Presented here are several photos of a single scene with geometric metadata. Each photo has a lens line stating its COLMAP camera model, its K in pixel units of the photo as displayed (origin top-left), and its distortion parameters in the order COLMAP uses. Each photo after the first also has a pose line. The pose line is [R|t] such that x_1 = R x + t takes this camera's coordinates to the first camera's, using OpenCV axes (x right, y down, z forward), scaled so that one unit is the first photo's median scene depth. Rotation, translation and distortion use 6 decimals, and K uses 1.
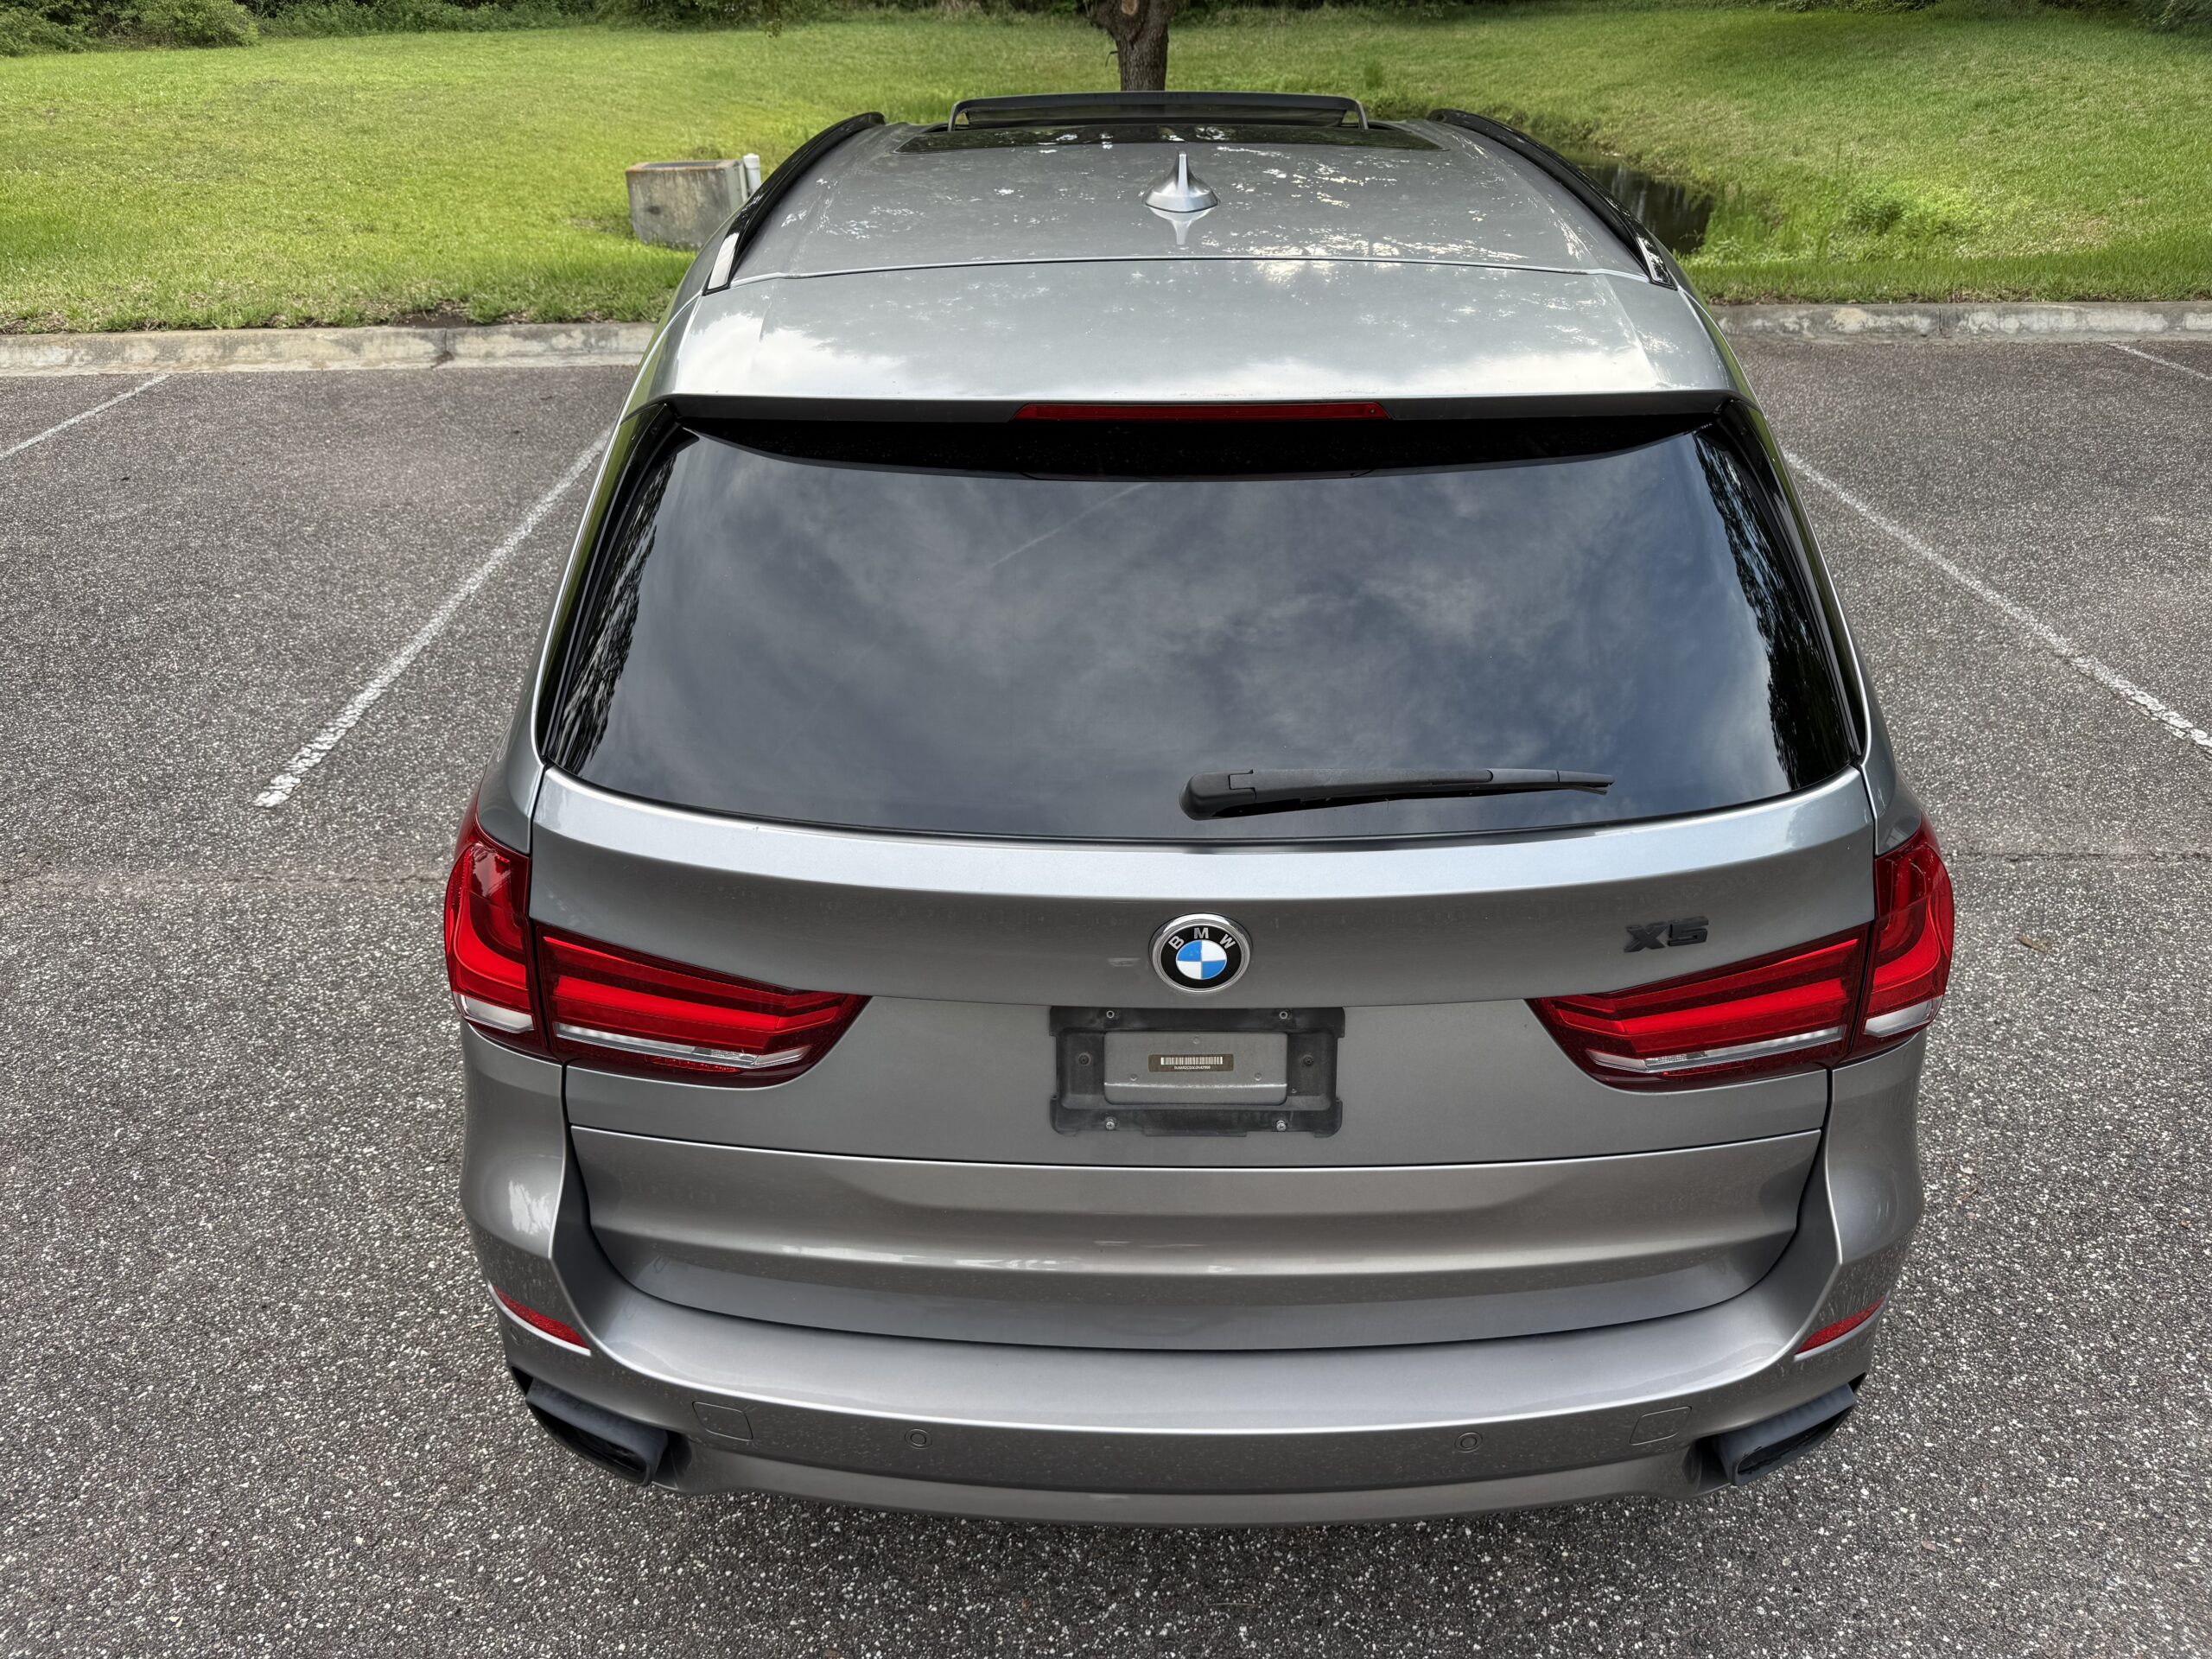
lens RADIAL K [[1583.8, 0, 1112.5], [0, 1583.8, 830.5], [0, 0, 1]] dist [0.008424, -0.007586]
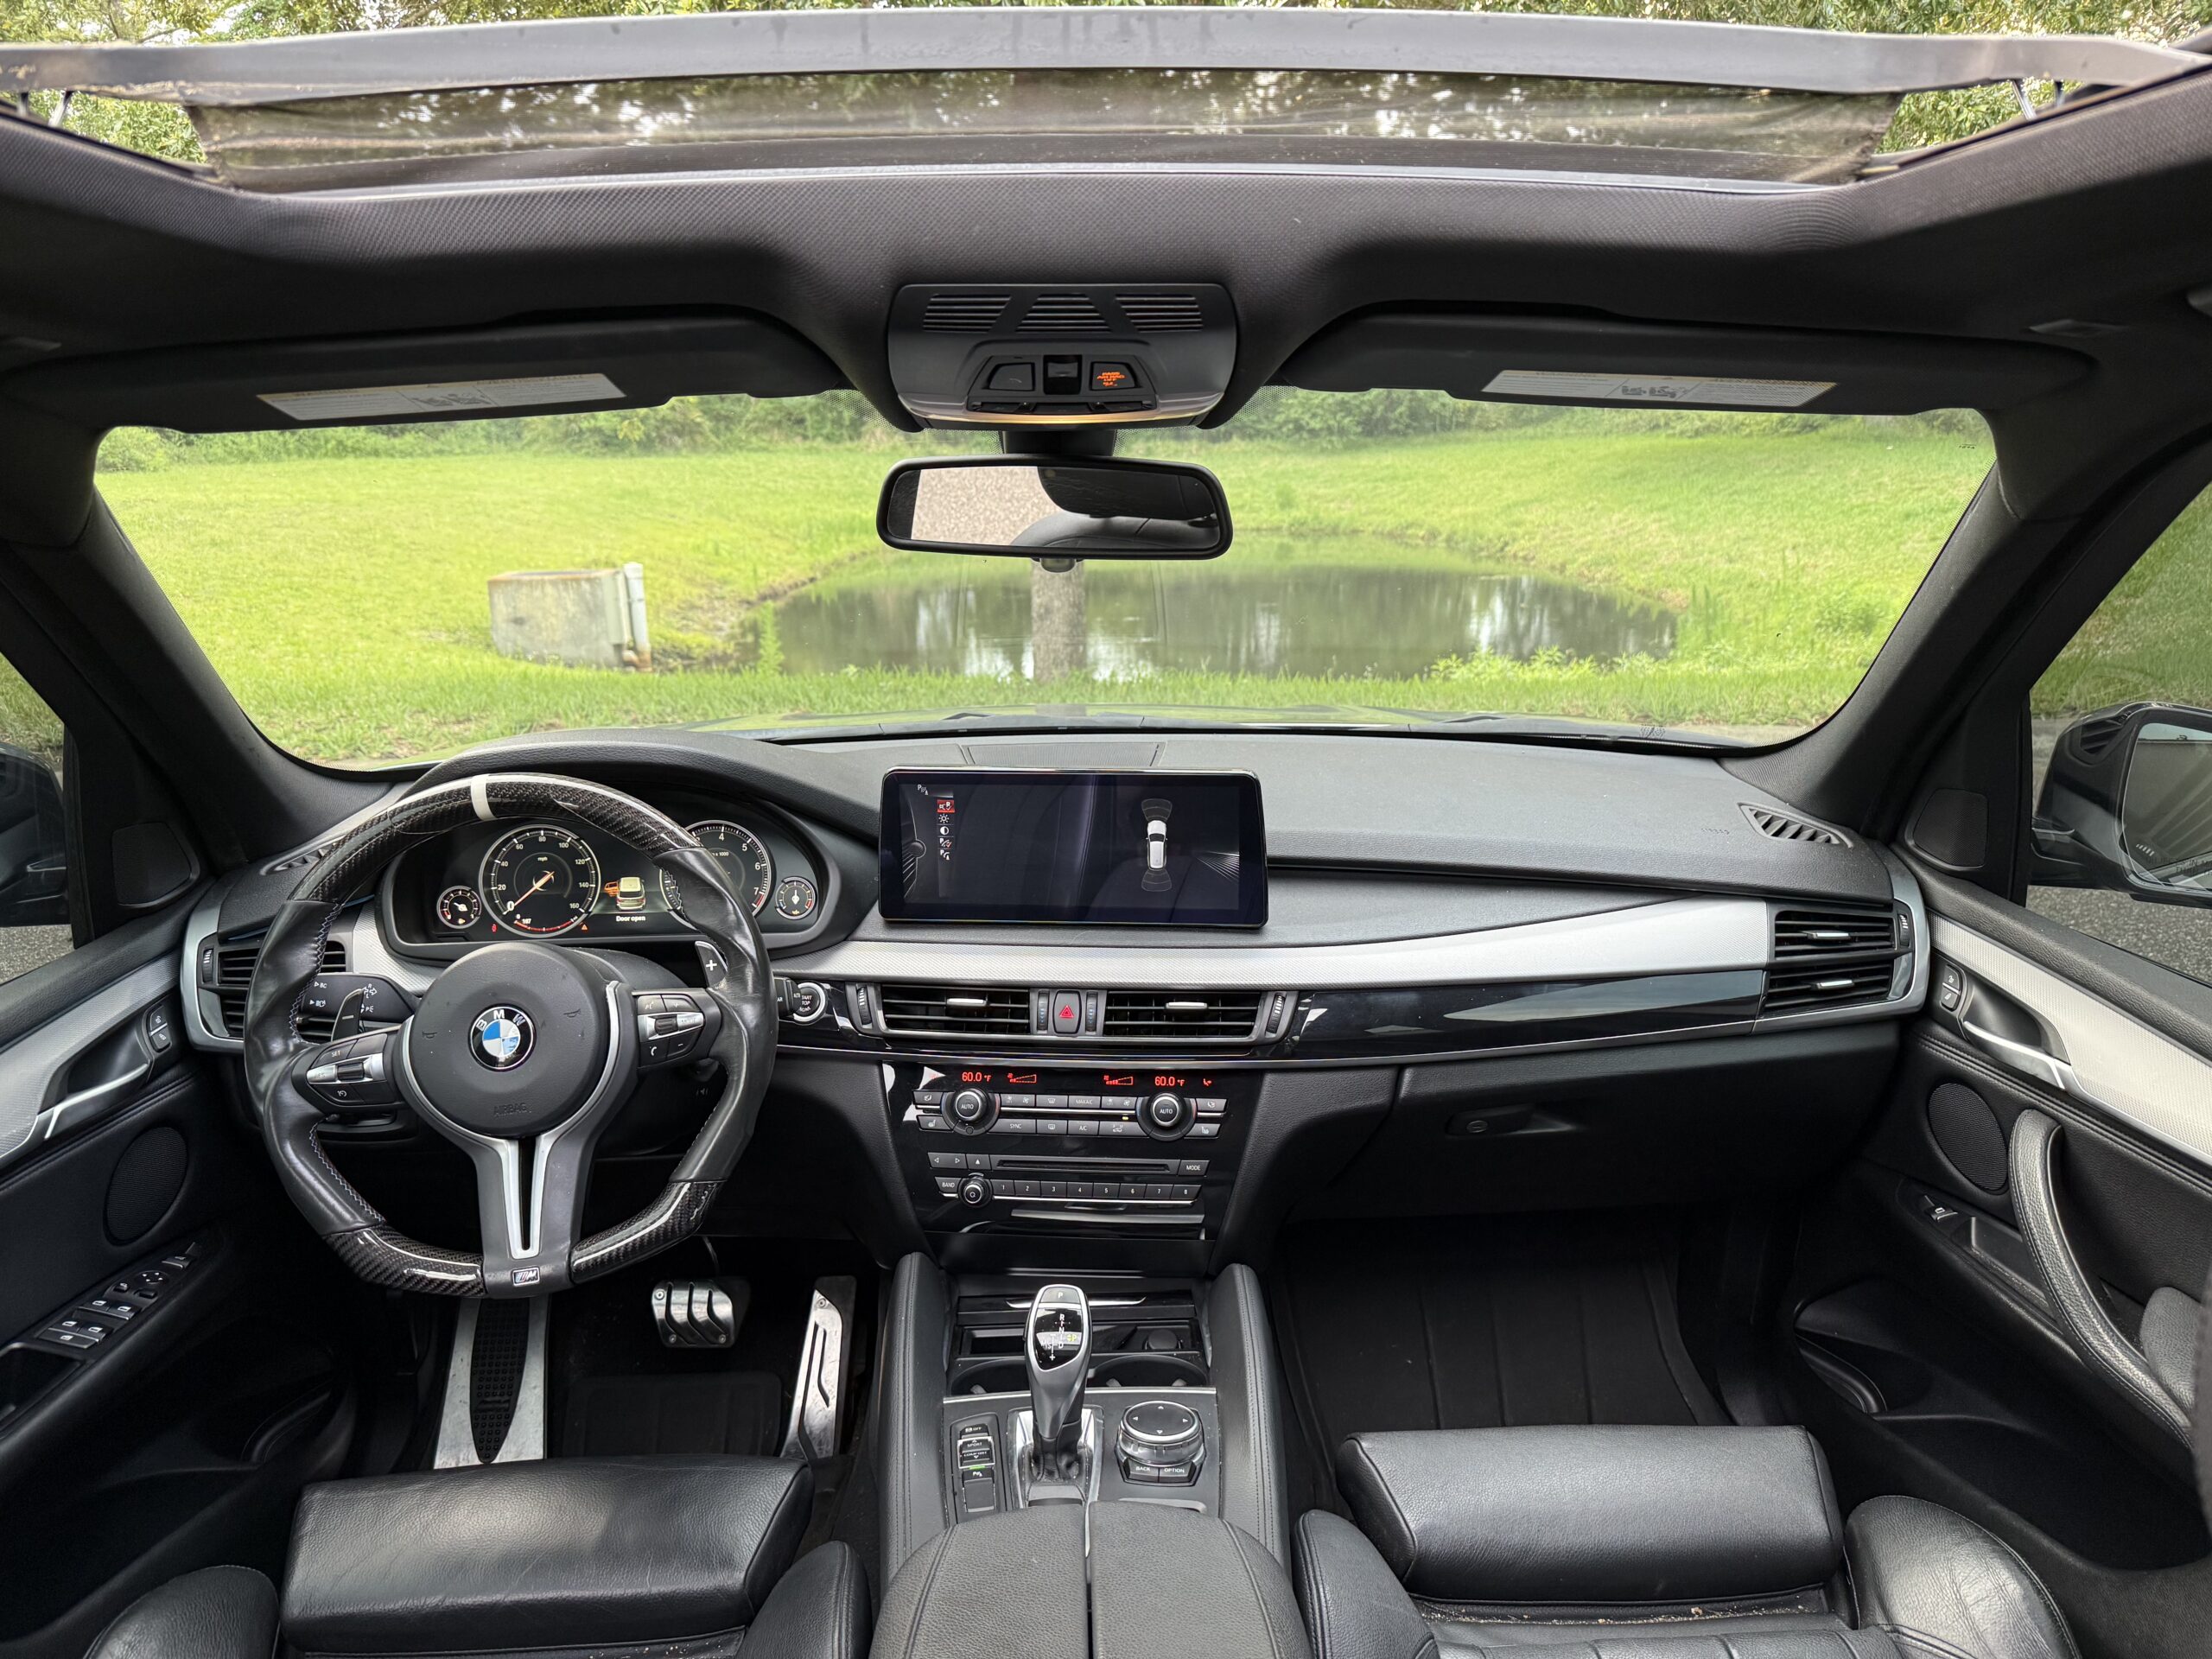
lens RADIAL K [[1545.5, 0, 1105.6], [0, 1545.5, 838.4], [0, 0, 1]] dist [0.143068, -0.265921]
pose [[0.999031, -0.012751, 0.042128, 0.008681], [0.022249, 0.972136, -0.233358, -0.112599], [-0.037978, 0.234069, 0.971478, 0.304604]]
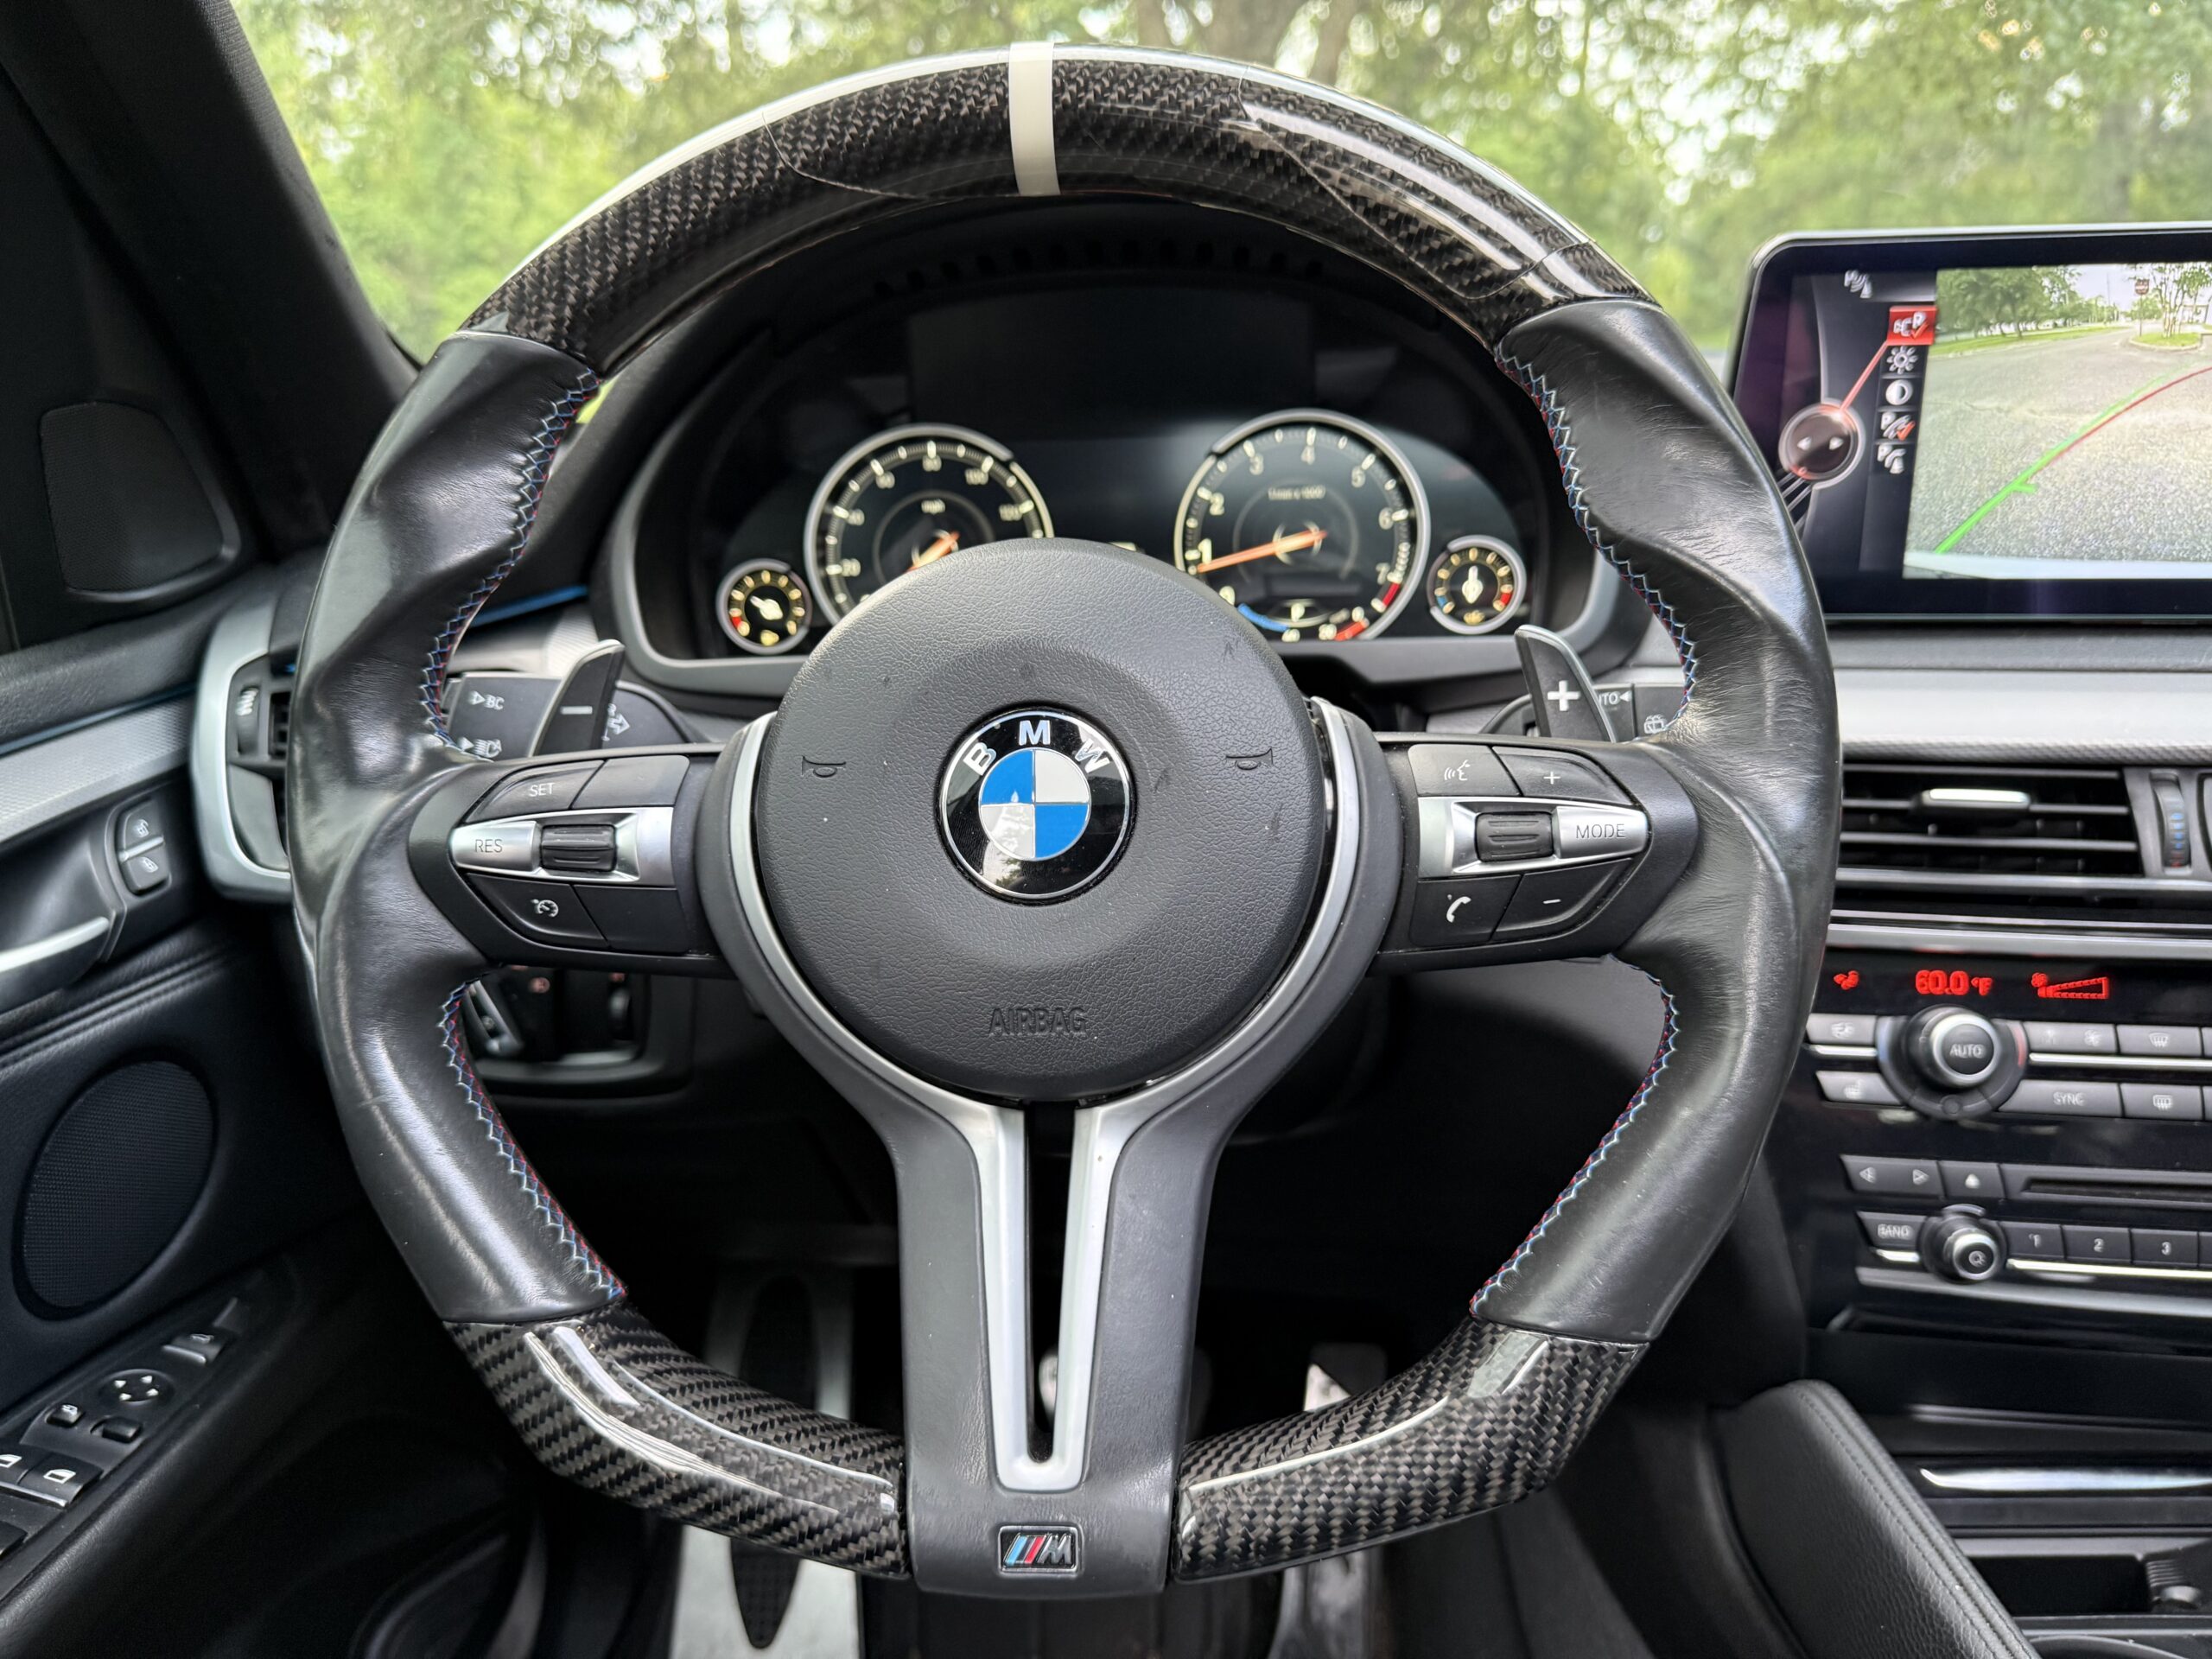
lens RADIAL K [[1587.2, 0, 1100.0], [0, 1587.2, 833.6], [0, 0, 1]] dist [0.039242, -0.068956]
pose [[0.999065, -0.010841, -0.041862, -0.028487], [0.002013, 0.978678, -0.205391, -0.117836], [0.043196, 0.205115, 0.977784, 0.386224]]
